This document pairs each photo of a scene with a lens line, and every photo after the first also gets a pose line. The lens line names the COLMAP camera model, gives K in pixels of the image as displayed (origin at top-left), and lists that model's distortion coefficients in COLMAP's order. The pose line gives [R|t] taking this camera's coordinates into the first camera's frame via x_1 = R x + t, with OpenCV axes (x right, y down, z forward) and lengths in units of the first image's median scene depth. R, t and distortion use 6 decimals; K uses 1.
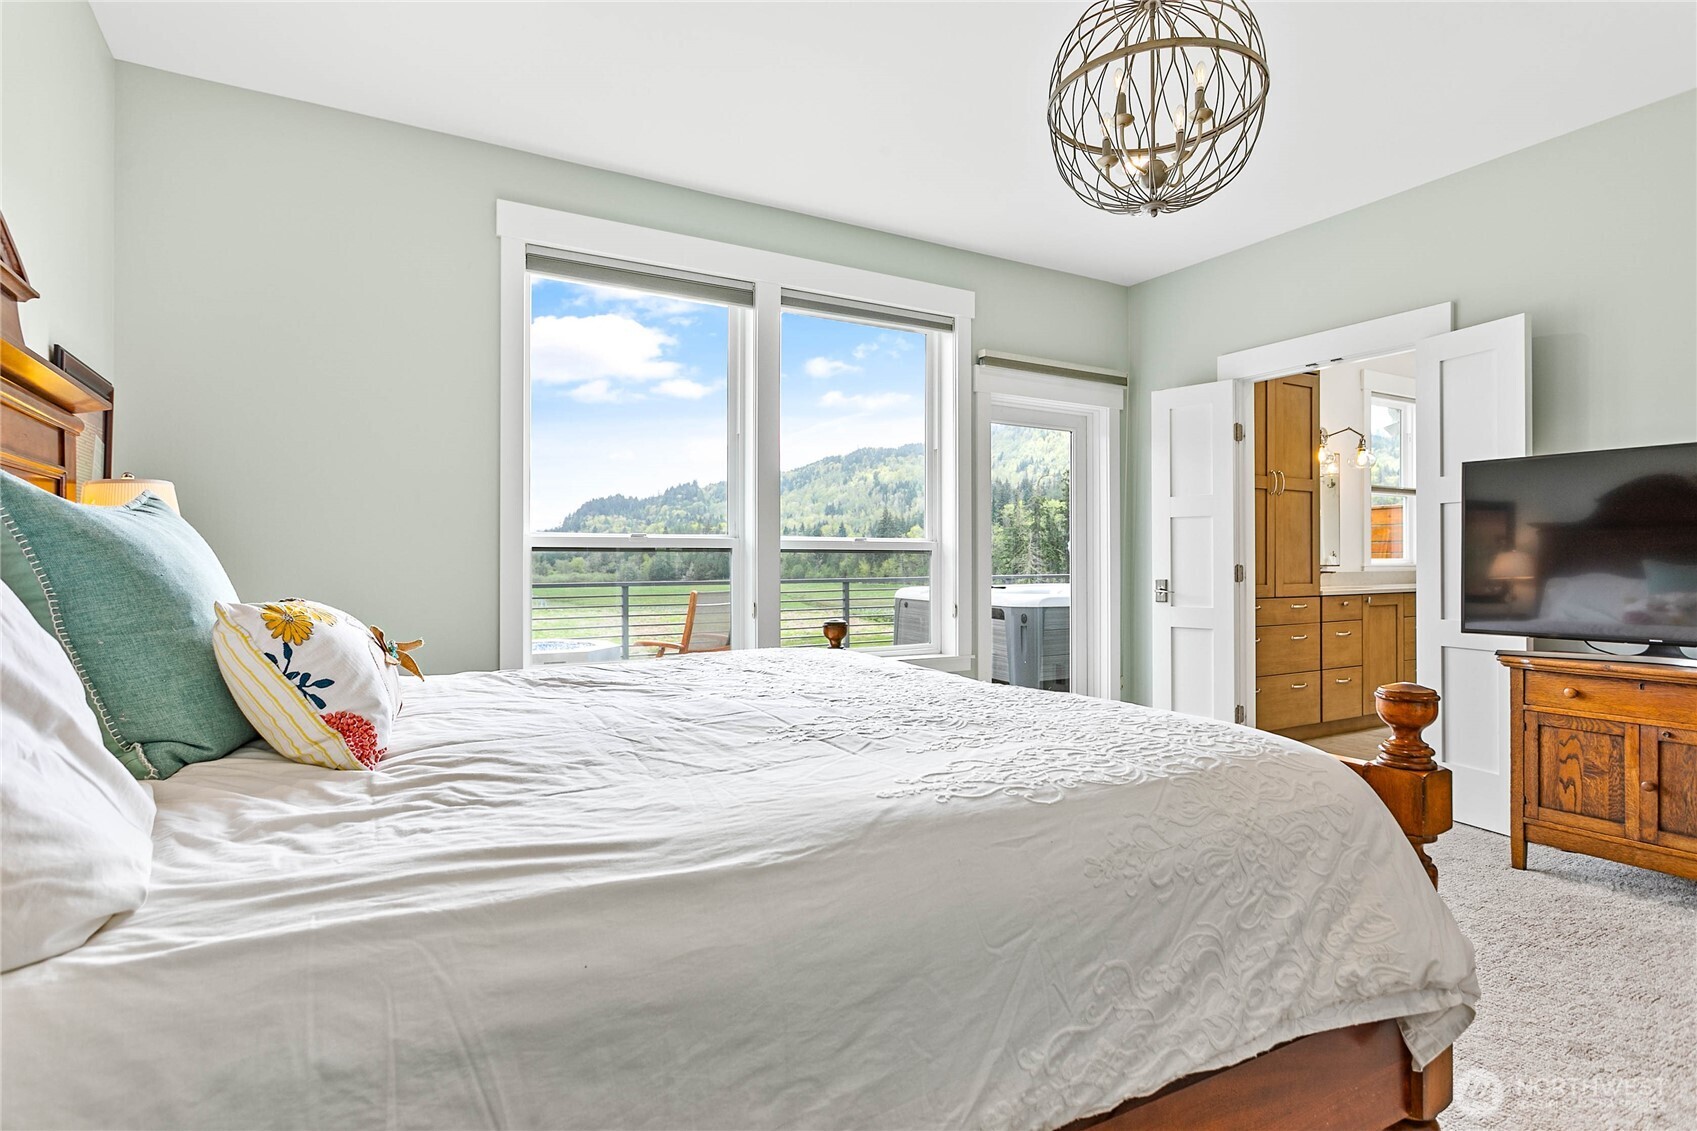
lens RADIAL K [[870.4, 0, 848.5], [0, 870.4, 565.5], [0, 0, 1]] dist [0.000223, 0.000015]
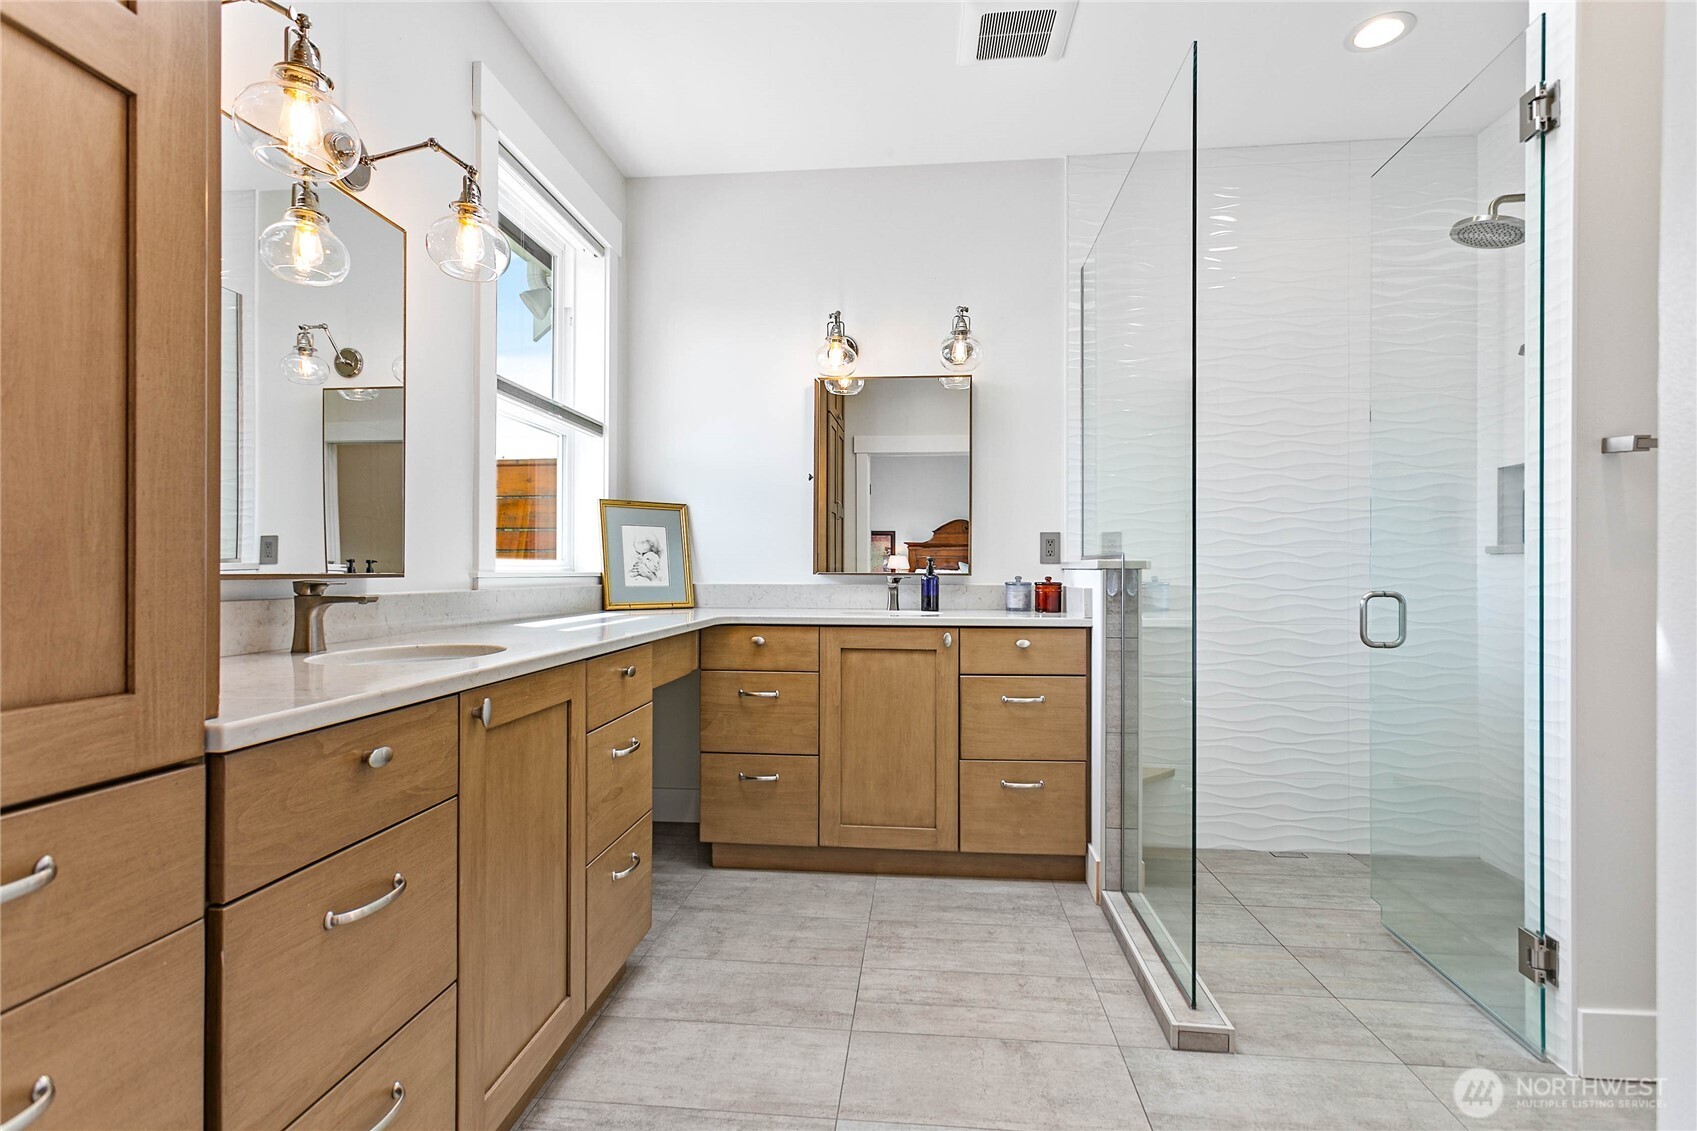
lens RADIAL K [[808.6, 0, 842.6], [0, 808.6, 557.7], [0, 0, 1]] dist [0.001600, 0.001648]
pose [[0.589233, 0.012241, 0.807870, 0.429360], [0.005527, 0.999801, -0.019180, -0.000007], [-0.807944, 0.015767, 0.589048, 0.711524]]
